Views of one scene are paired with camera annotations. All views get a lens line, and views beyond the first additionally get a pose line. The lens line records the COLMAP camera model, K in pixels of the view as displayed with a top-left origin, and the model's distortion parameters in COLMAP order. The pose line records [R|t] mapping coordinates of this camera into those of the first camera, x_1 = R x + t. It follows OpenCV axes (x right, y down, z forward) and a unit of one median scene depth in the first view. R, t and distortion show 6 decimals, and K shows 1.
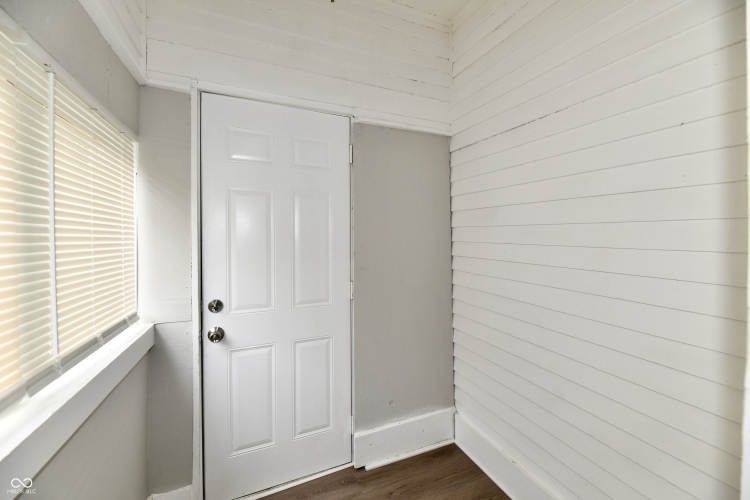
lens RADIAL K [[306.7, 0, 379.6], [0, 306.7, 240.7], [0, 0, 1]] dist [-0.000923, -0.003067]
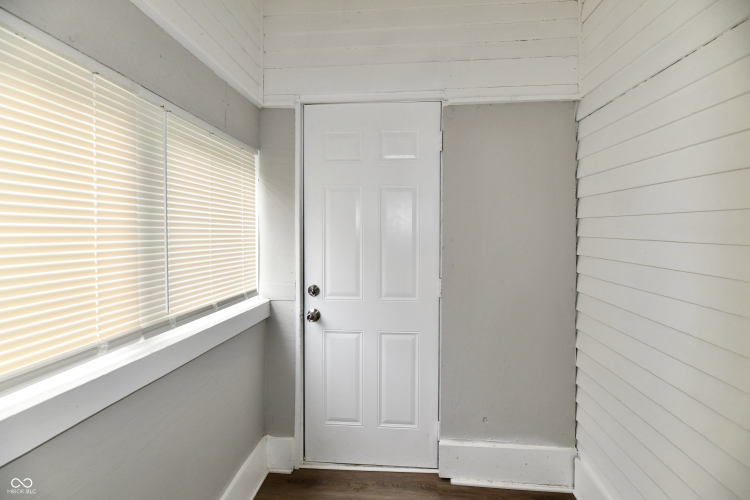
lens RADIAL K [[306.7, 0, 381.5], [0, 306.7, 240.6], [0, 0, 1]] dist [-0.000923, -0.003067]
pose [[0.877424, 0.017281, -0.479405, 0.219778], [-0.008851, 0.999764, 0.019839, 0.001234], [0.479634, -0.013164, 0.877370, 0.108791]]
